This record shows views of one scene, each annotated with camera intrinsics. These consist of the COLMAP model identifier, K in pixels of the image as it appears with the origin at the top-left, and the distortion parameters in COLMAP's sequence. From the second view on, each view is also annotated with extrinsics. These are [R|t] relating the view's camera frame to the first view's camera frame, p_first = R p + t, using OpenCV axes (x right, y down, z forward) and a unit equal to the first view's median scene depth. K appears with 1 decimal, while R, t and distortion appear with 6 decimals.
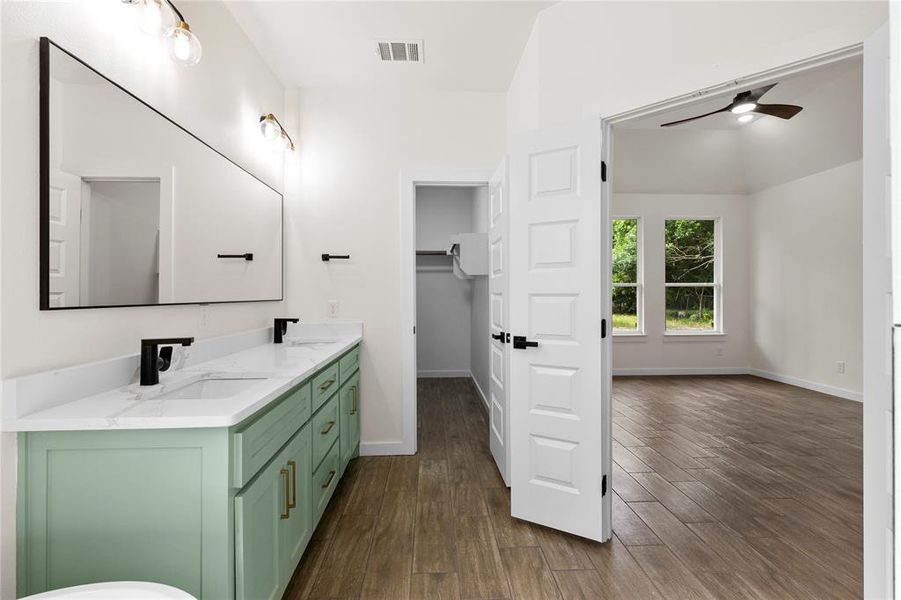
lens RADIAL K [[404.3, 0, 451.8], [0, 404.3, 294.4], [0, 0, 1]] dist [0.005785, -0.000382]
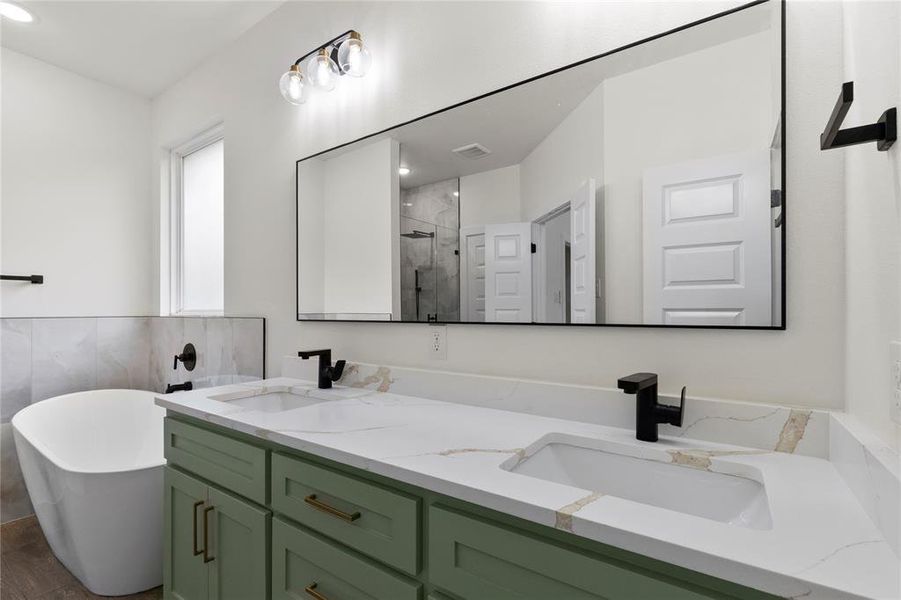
lens RADIAL K [[404.3, 0, 457.8], [0, 404.3, 313.7], [0, 0, 1]] dist [0.005785, -0.000382]
pose [[-0.595719, 0.007302, -0.803160, -0.009241], [0.004061, 0.999973, 0.006080, 0.000003], [0.803183, 0.000361, -0.595733, 0.604324]]
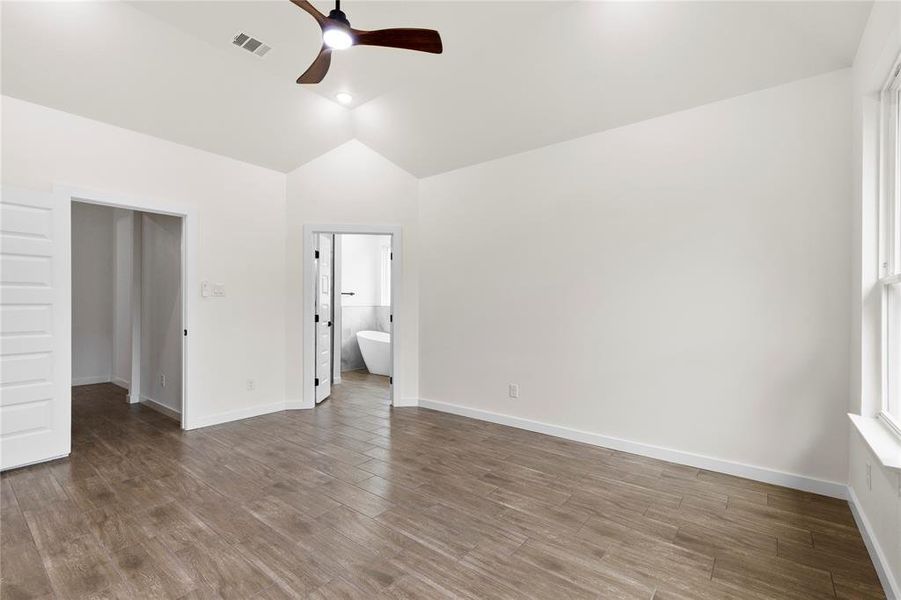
lens RADIAL K [[404.3, 0, 456.5], [0, 404.3, 317.0], [0, 0, 1]] dist [0.005785, -0.000382]
pose [[-0.648148, 0.024599, -0.761117, 0.851827], [-0.001870, 0.999424, 0.033893, -0.005816], [0.761512, 0.023391, -0.647728, 1.230968]]
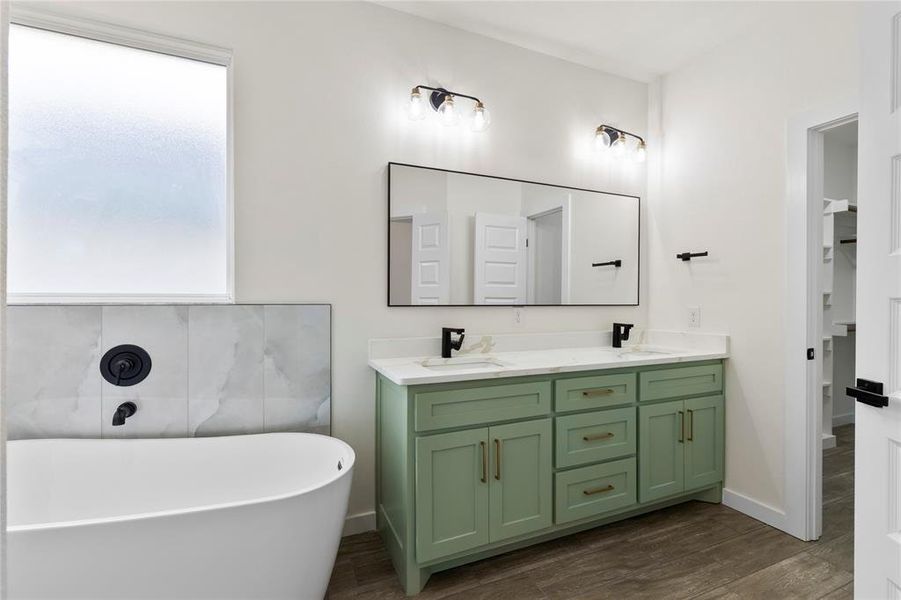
lens RADIAL K [[404.3, 0, 447.8], [0, 404.3, 301.0], [0, 0, 1]] dist [0.005785, -0.000382]
pose [[0.364443, 0.008388, -0.931188, 0.201388], [-0.004496, 0.999964, 0.007248, -0.000566], [0.931215, 0.001545, 0.364467, 0.134563]]
